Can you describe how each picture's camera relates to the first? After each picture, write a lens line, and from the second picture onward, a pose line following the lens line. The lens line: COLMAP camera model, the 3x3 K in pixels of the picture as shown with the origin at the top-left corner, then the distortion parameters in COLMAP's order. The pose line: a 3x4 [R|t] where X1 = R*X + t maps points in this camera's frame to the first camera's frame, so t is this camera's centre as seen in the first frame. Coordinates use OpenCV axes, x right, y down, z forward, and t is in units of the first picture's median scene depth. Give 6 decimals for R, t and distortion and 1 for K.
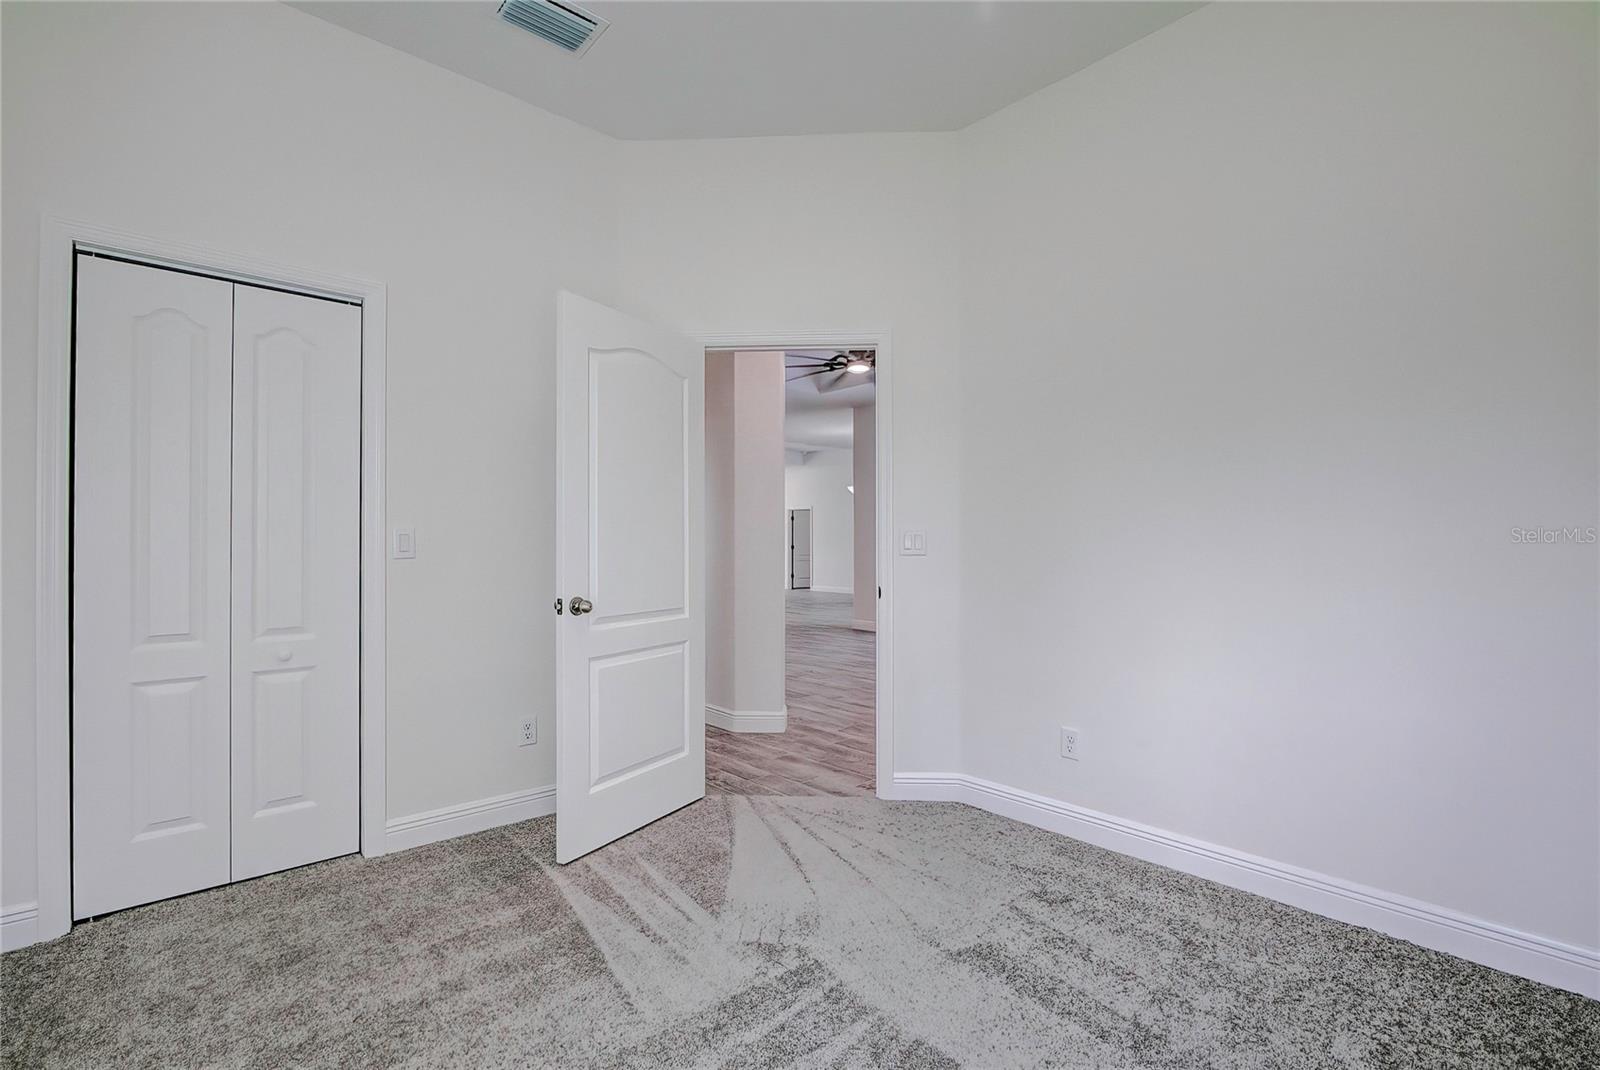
lens RADIAL K [[723.0, 0, 789.5], [0, 723.0, 539.1], [0, 0, 1]] dist [-0.014456, 0.002335]
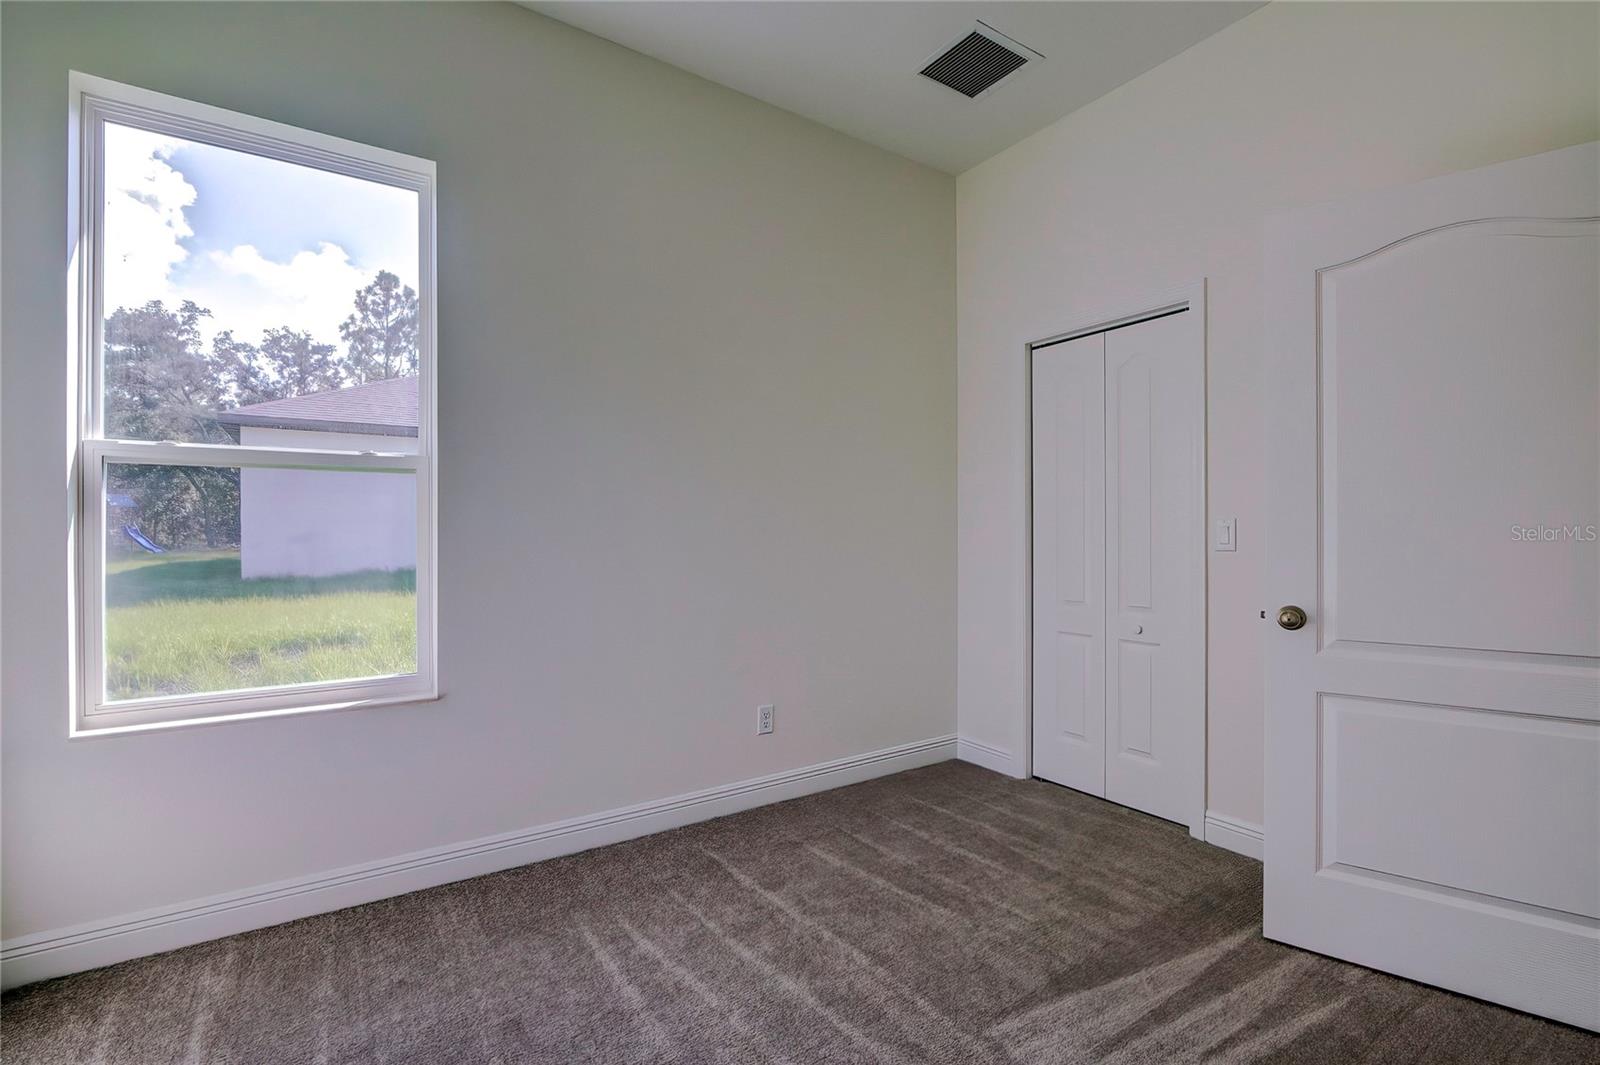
lens RADIAL K [[723.0, 0, 795.6], [0, 723.0, 537.3], [0, 0, 1]] dist [-0.014456, 0.002335]
pose [[-0.141521, 0.005164, -0.989922, 0.578775], [0.021009, 0.999777, 0.002212, -0.006351], [0.989712, -0.020484, -0.141597, 0.637792]]
